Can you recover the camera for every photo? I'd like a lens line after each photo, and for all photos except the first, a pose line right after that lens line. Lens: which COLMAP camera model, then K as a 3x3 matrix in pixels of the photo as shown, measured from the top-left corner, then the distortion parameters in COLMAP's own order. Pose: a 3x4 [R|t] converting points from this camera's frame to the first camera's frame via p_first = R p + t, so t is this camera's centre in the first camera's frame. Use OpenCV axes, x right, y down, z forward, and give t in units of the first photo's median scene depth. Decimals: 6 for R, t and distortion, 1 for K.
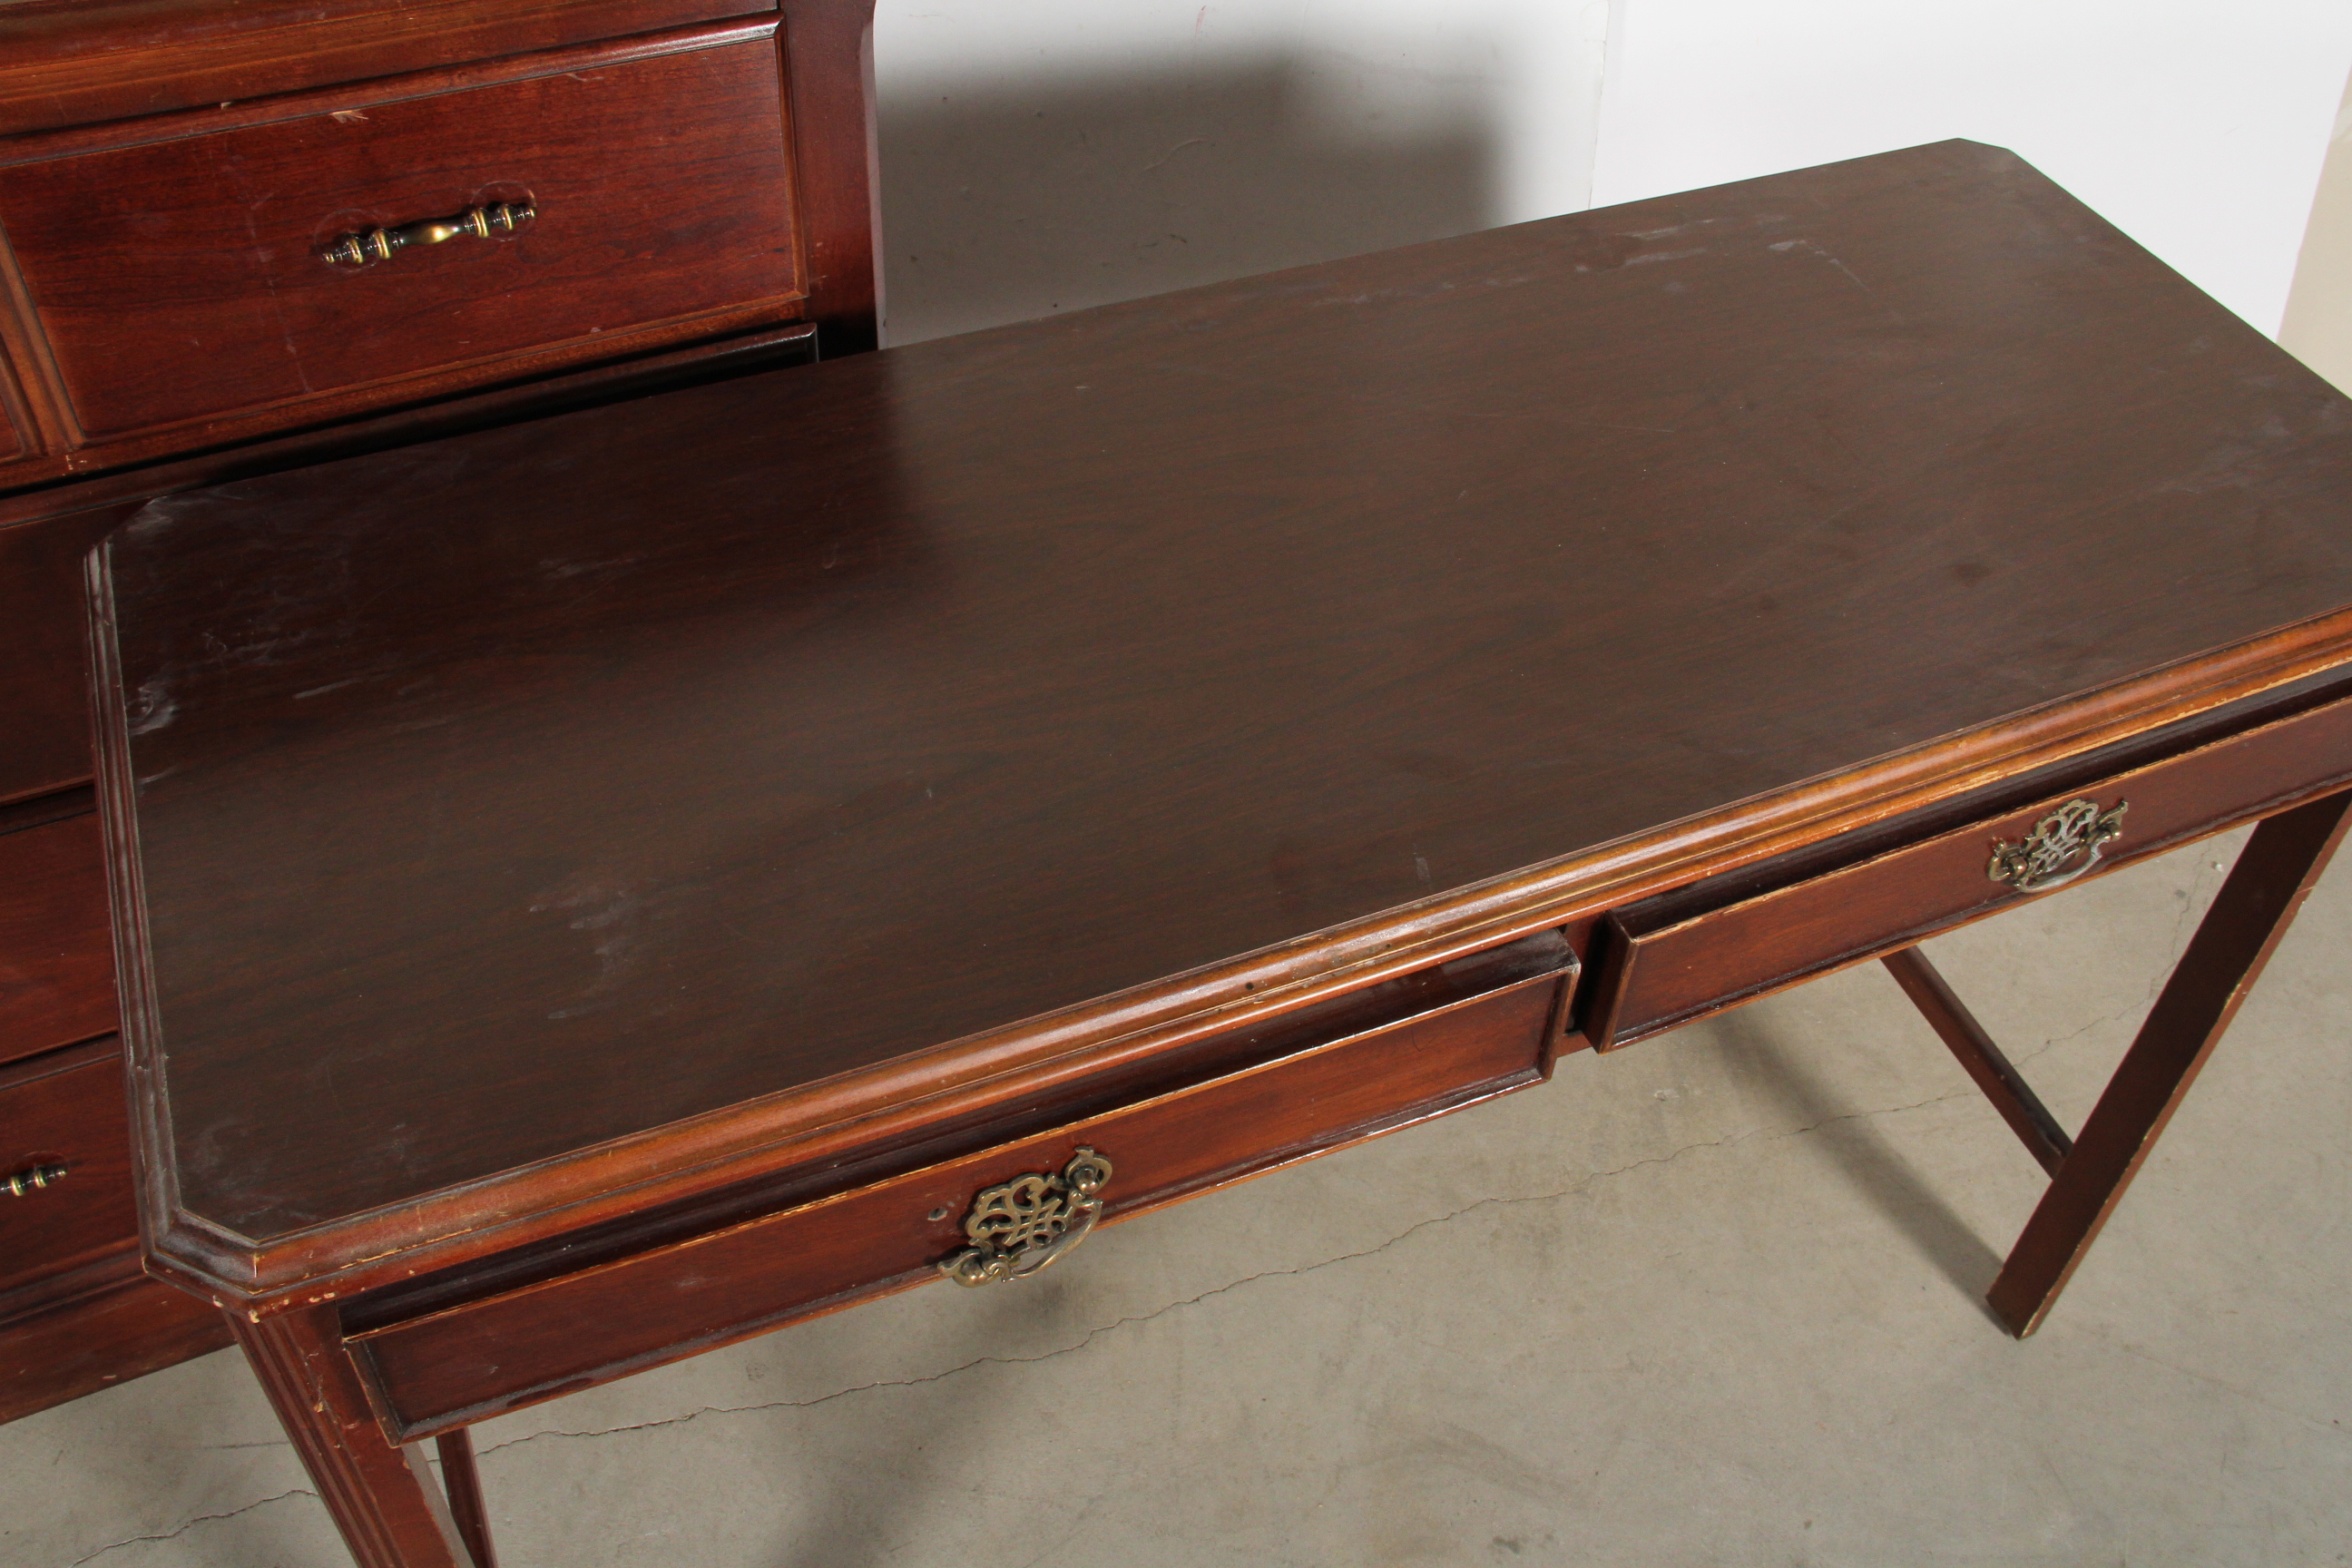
lens RADIAL K [[2204.7, 0, 1215.1], [0, 2204.7, 789.0], [0, 0, 1]] dist [-0.073229, 0.000000]
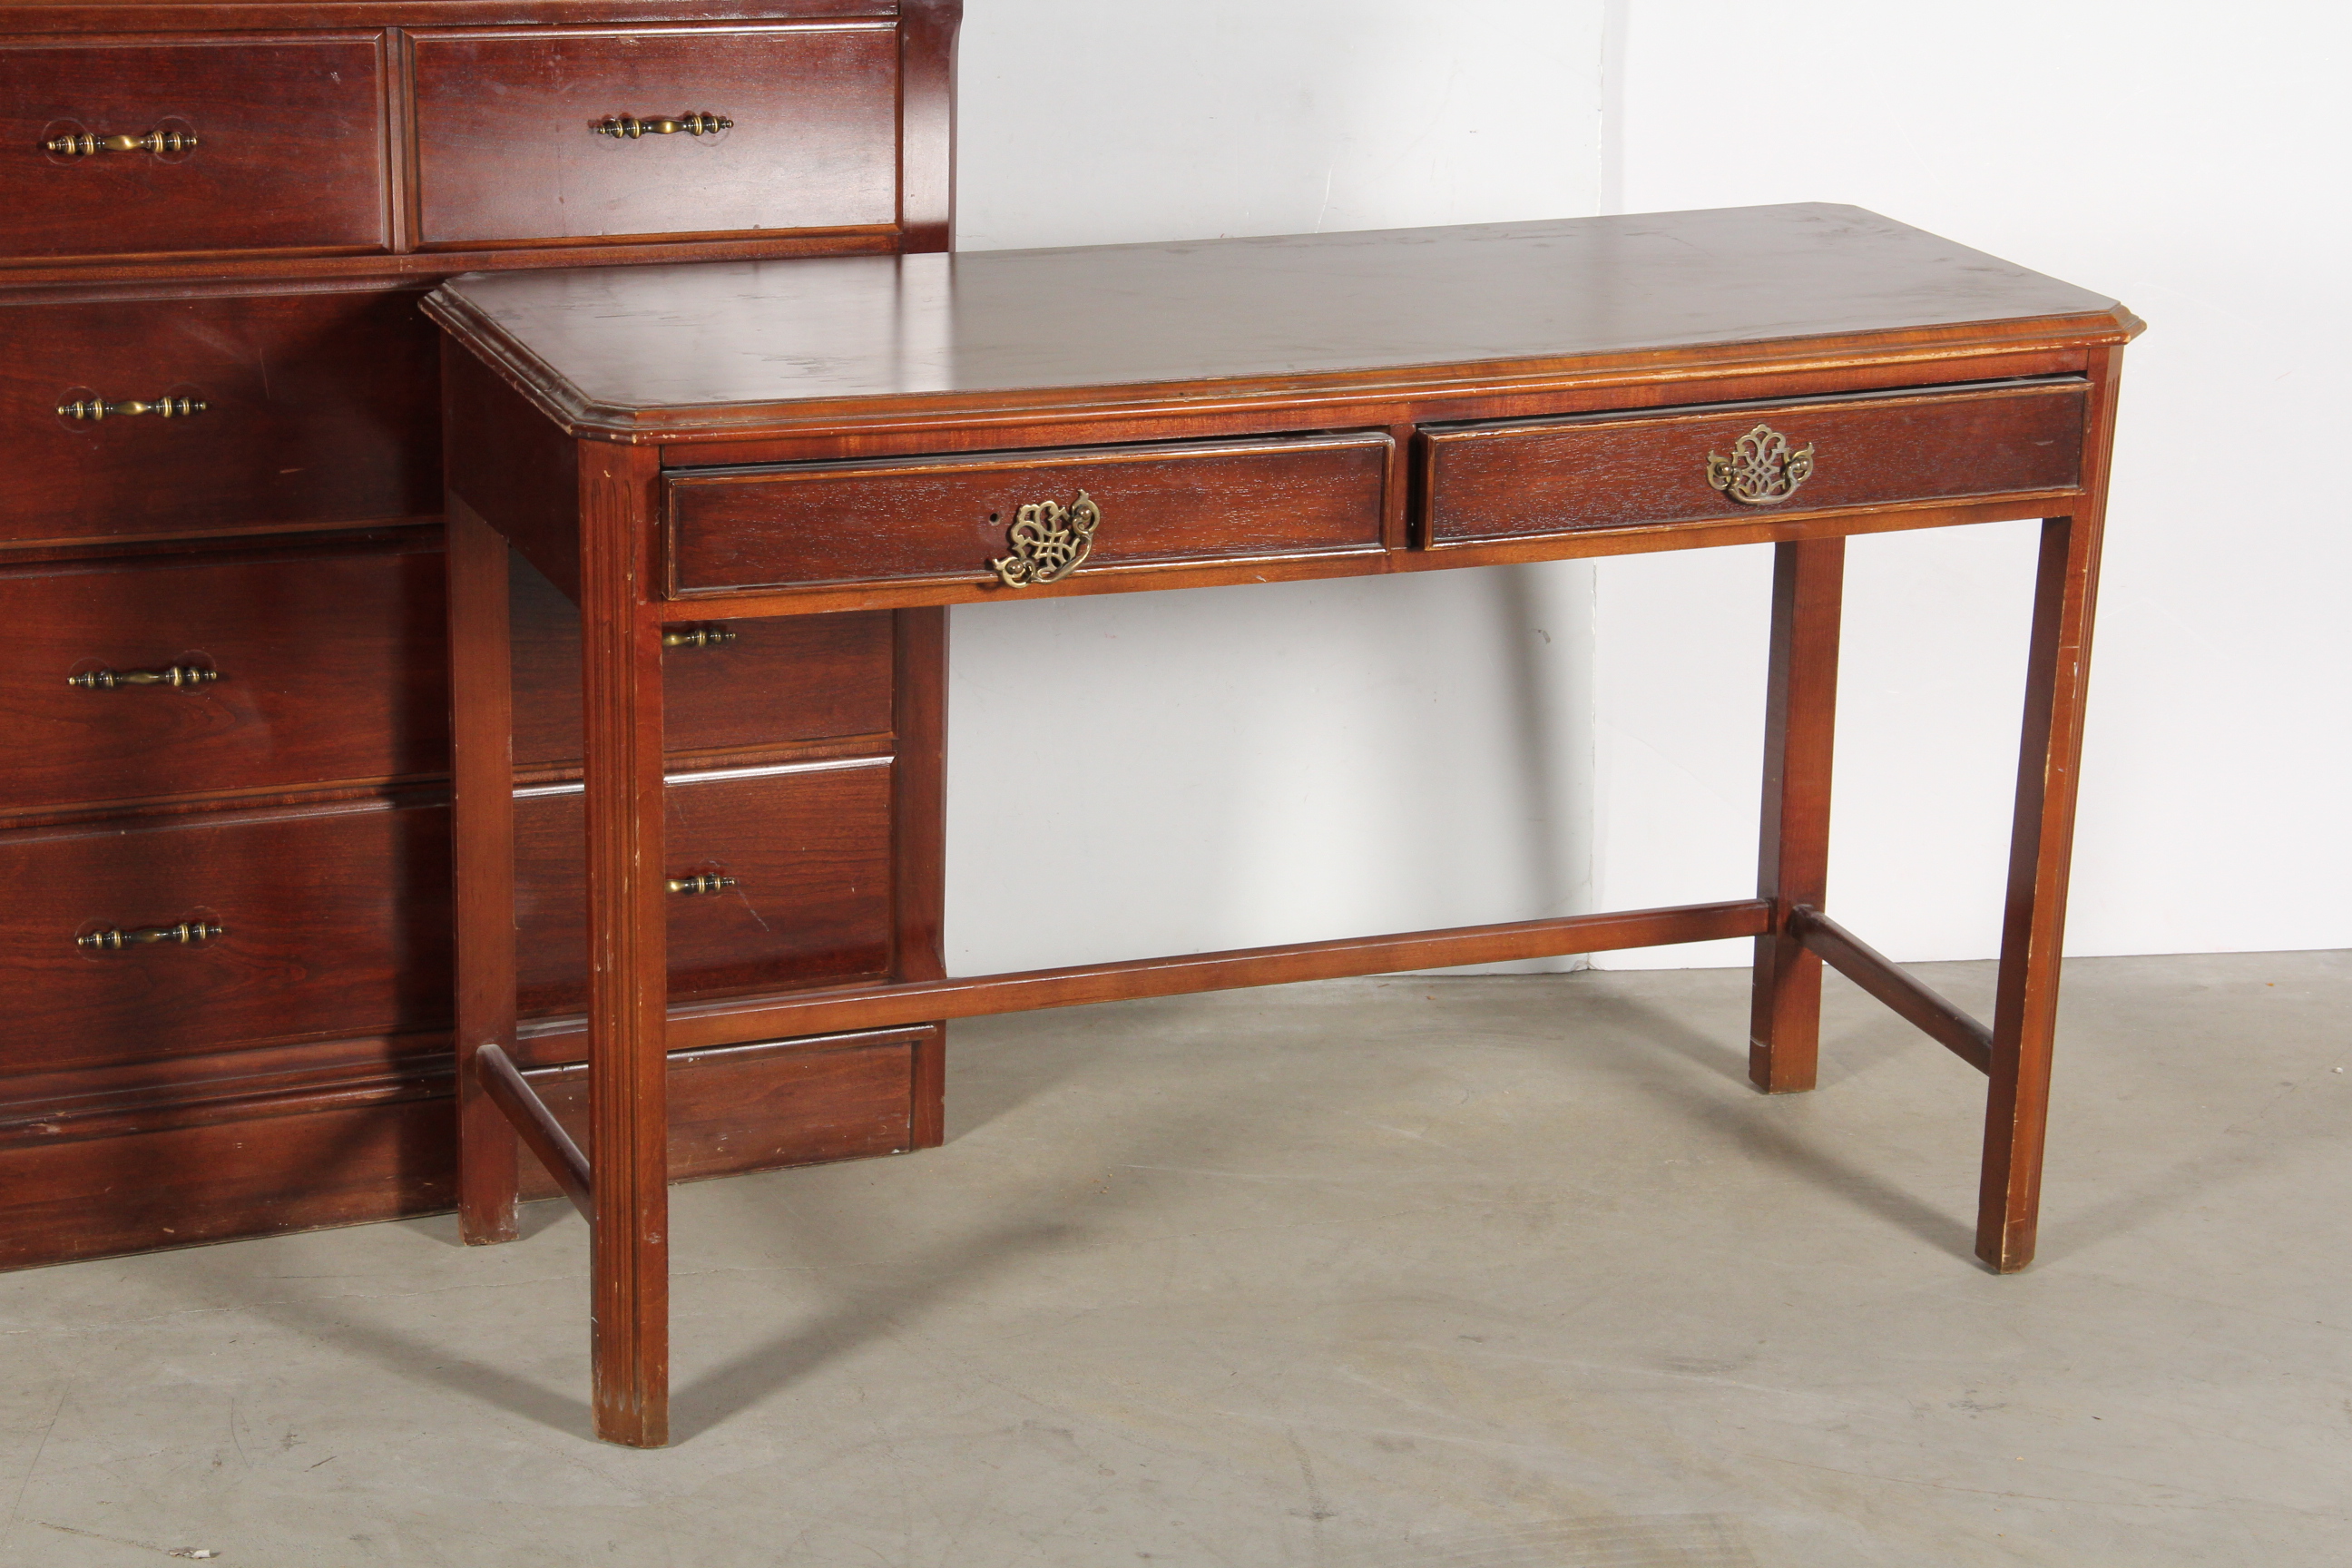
lens RADIAL K [[5666.7, 0, 1173.6], [0, 5666.7, 780.1], [0, 0, 1]] dist [0.439566, 0.000000]
pose [[0.998447, -0.014638, -0.053750, 0.224181], [-0.012403, 0.882227, -0.470662, 2.250013], [0.054309, 0.470597, 0.880675, -2.541374]]
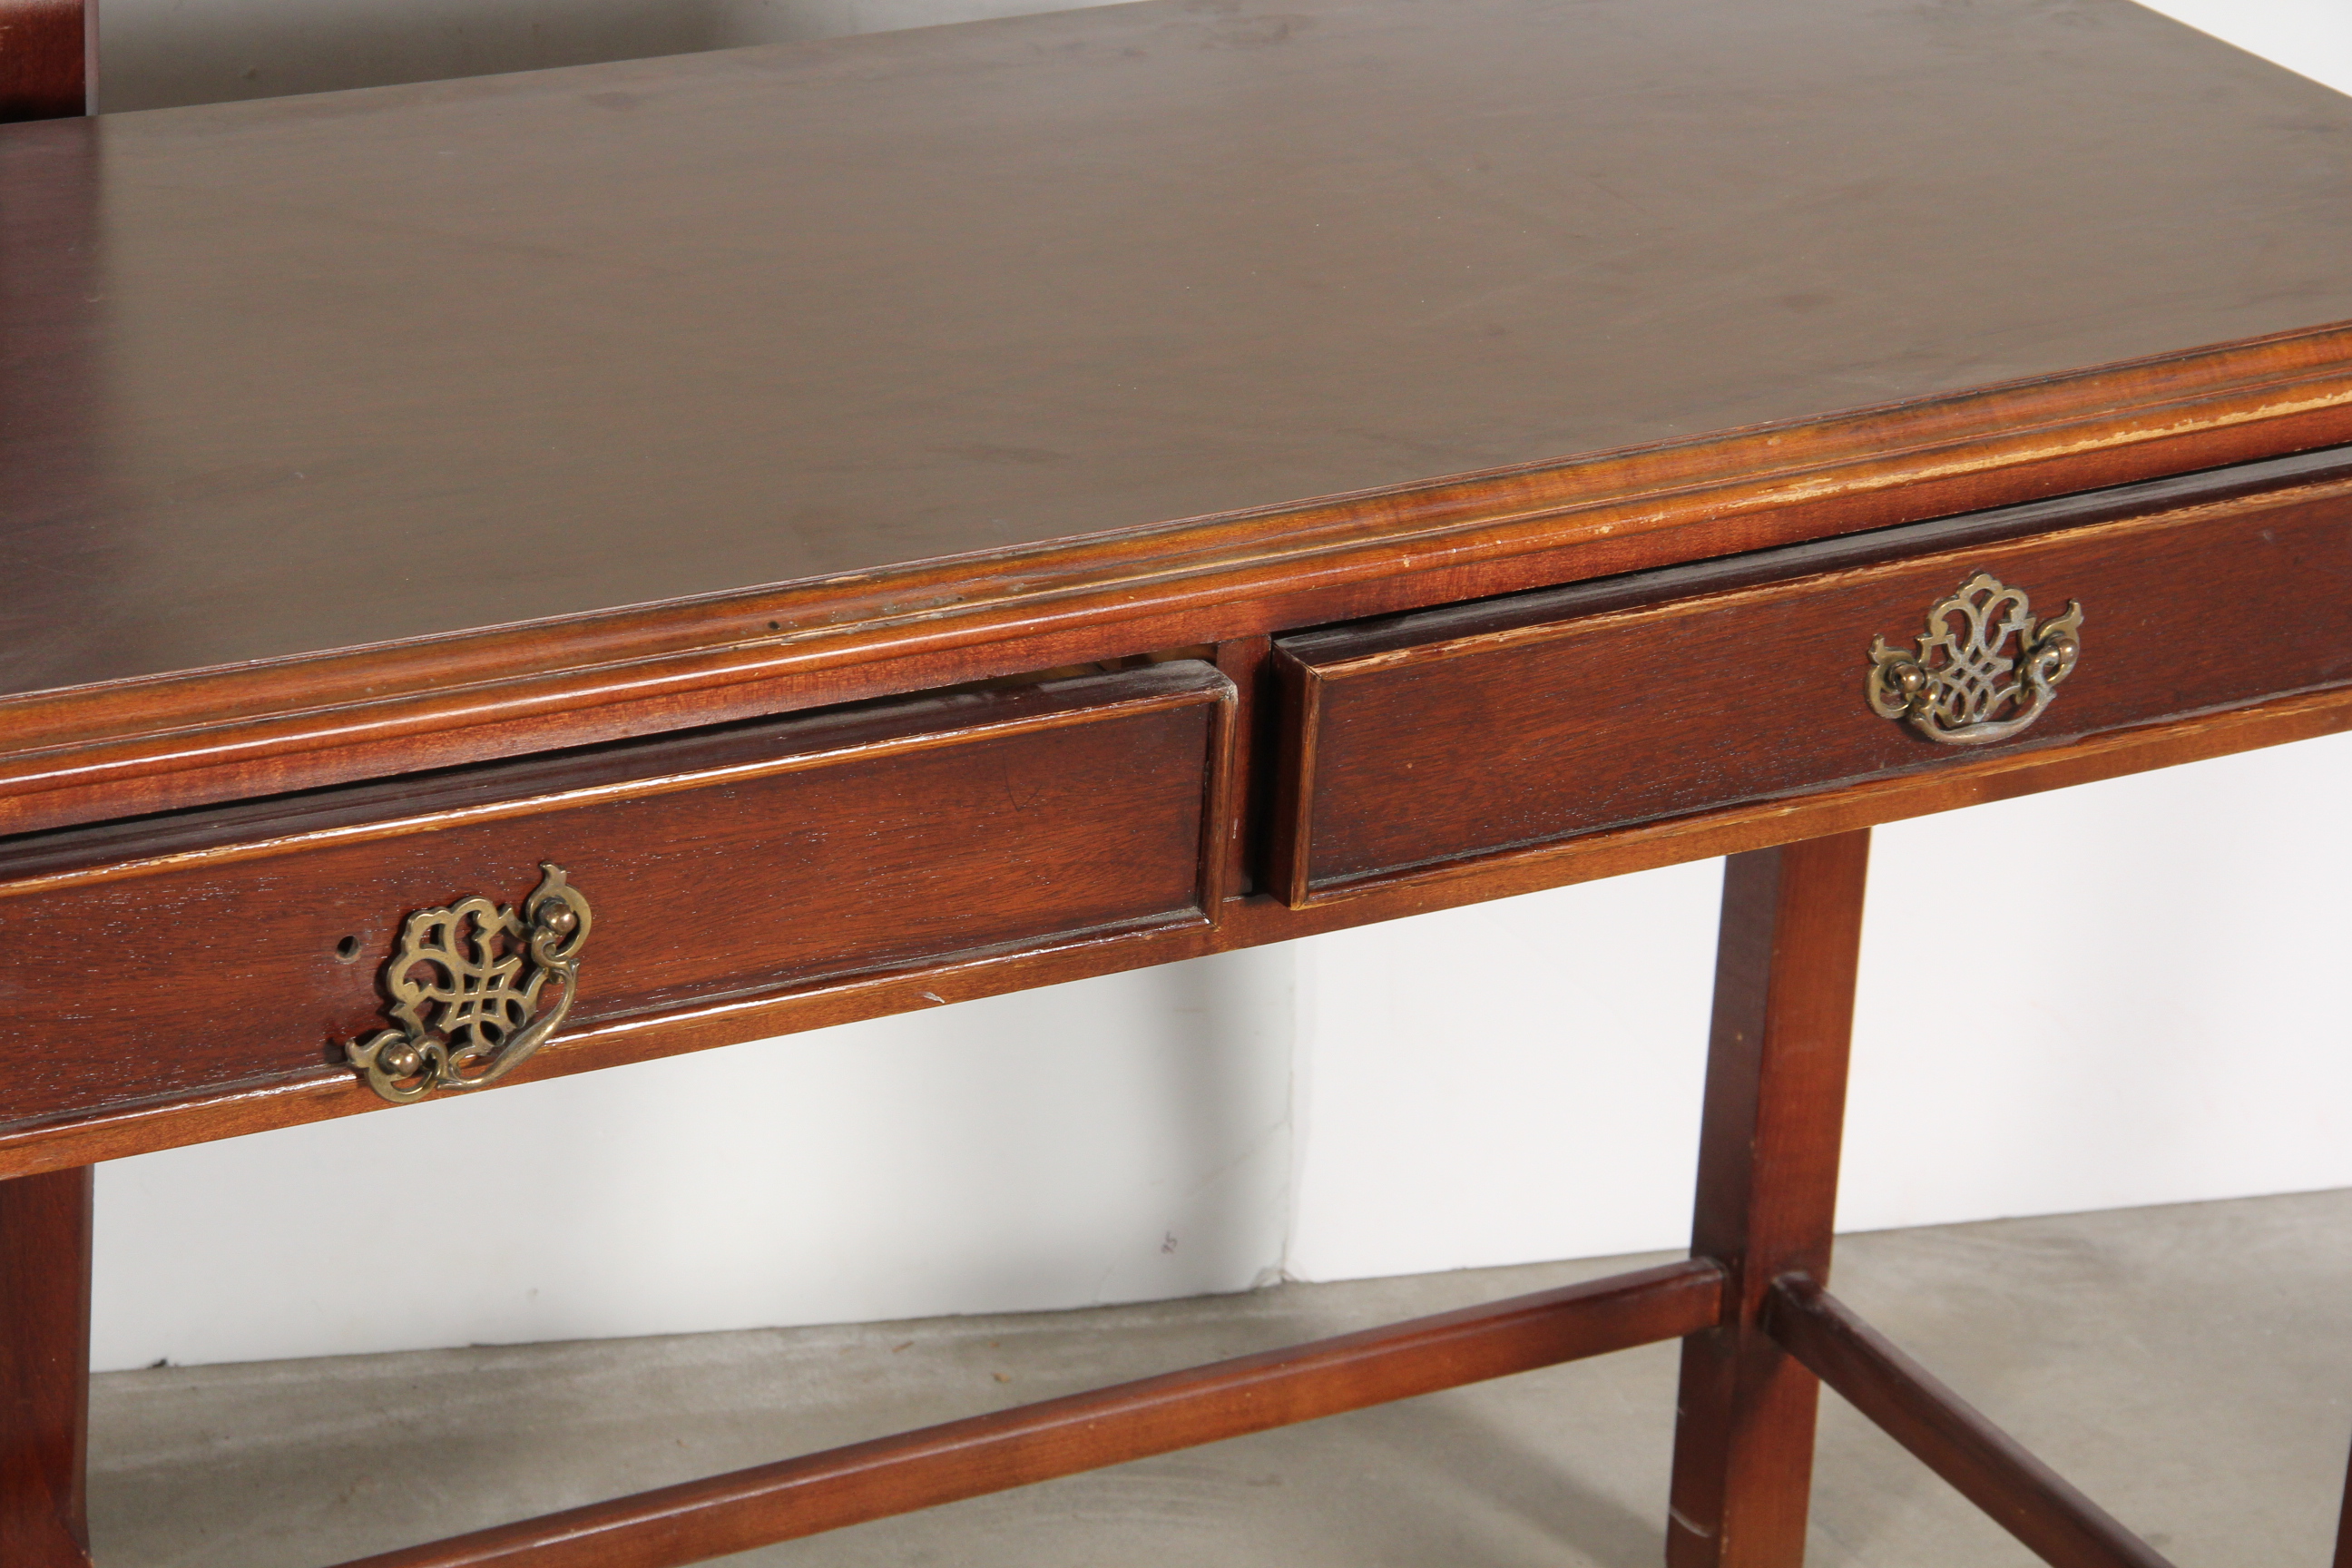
lens RADIAL K [[7351.1, 0, 1171.6], [0, 7351.1, 787.0], [0, 0, 1]] dist [0.567921, 0.000000]
pose [[0.993254, -0.038838, 0.109260, -0.113905], [0.075292, 0.932605, -0.352958, 0.940603], [-0.088189, 0.358804, 0.929238, -1.180514]]
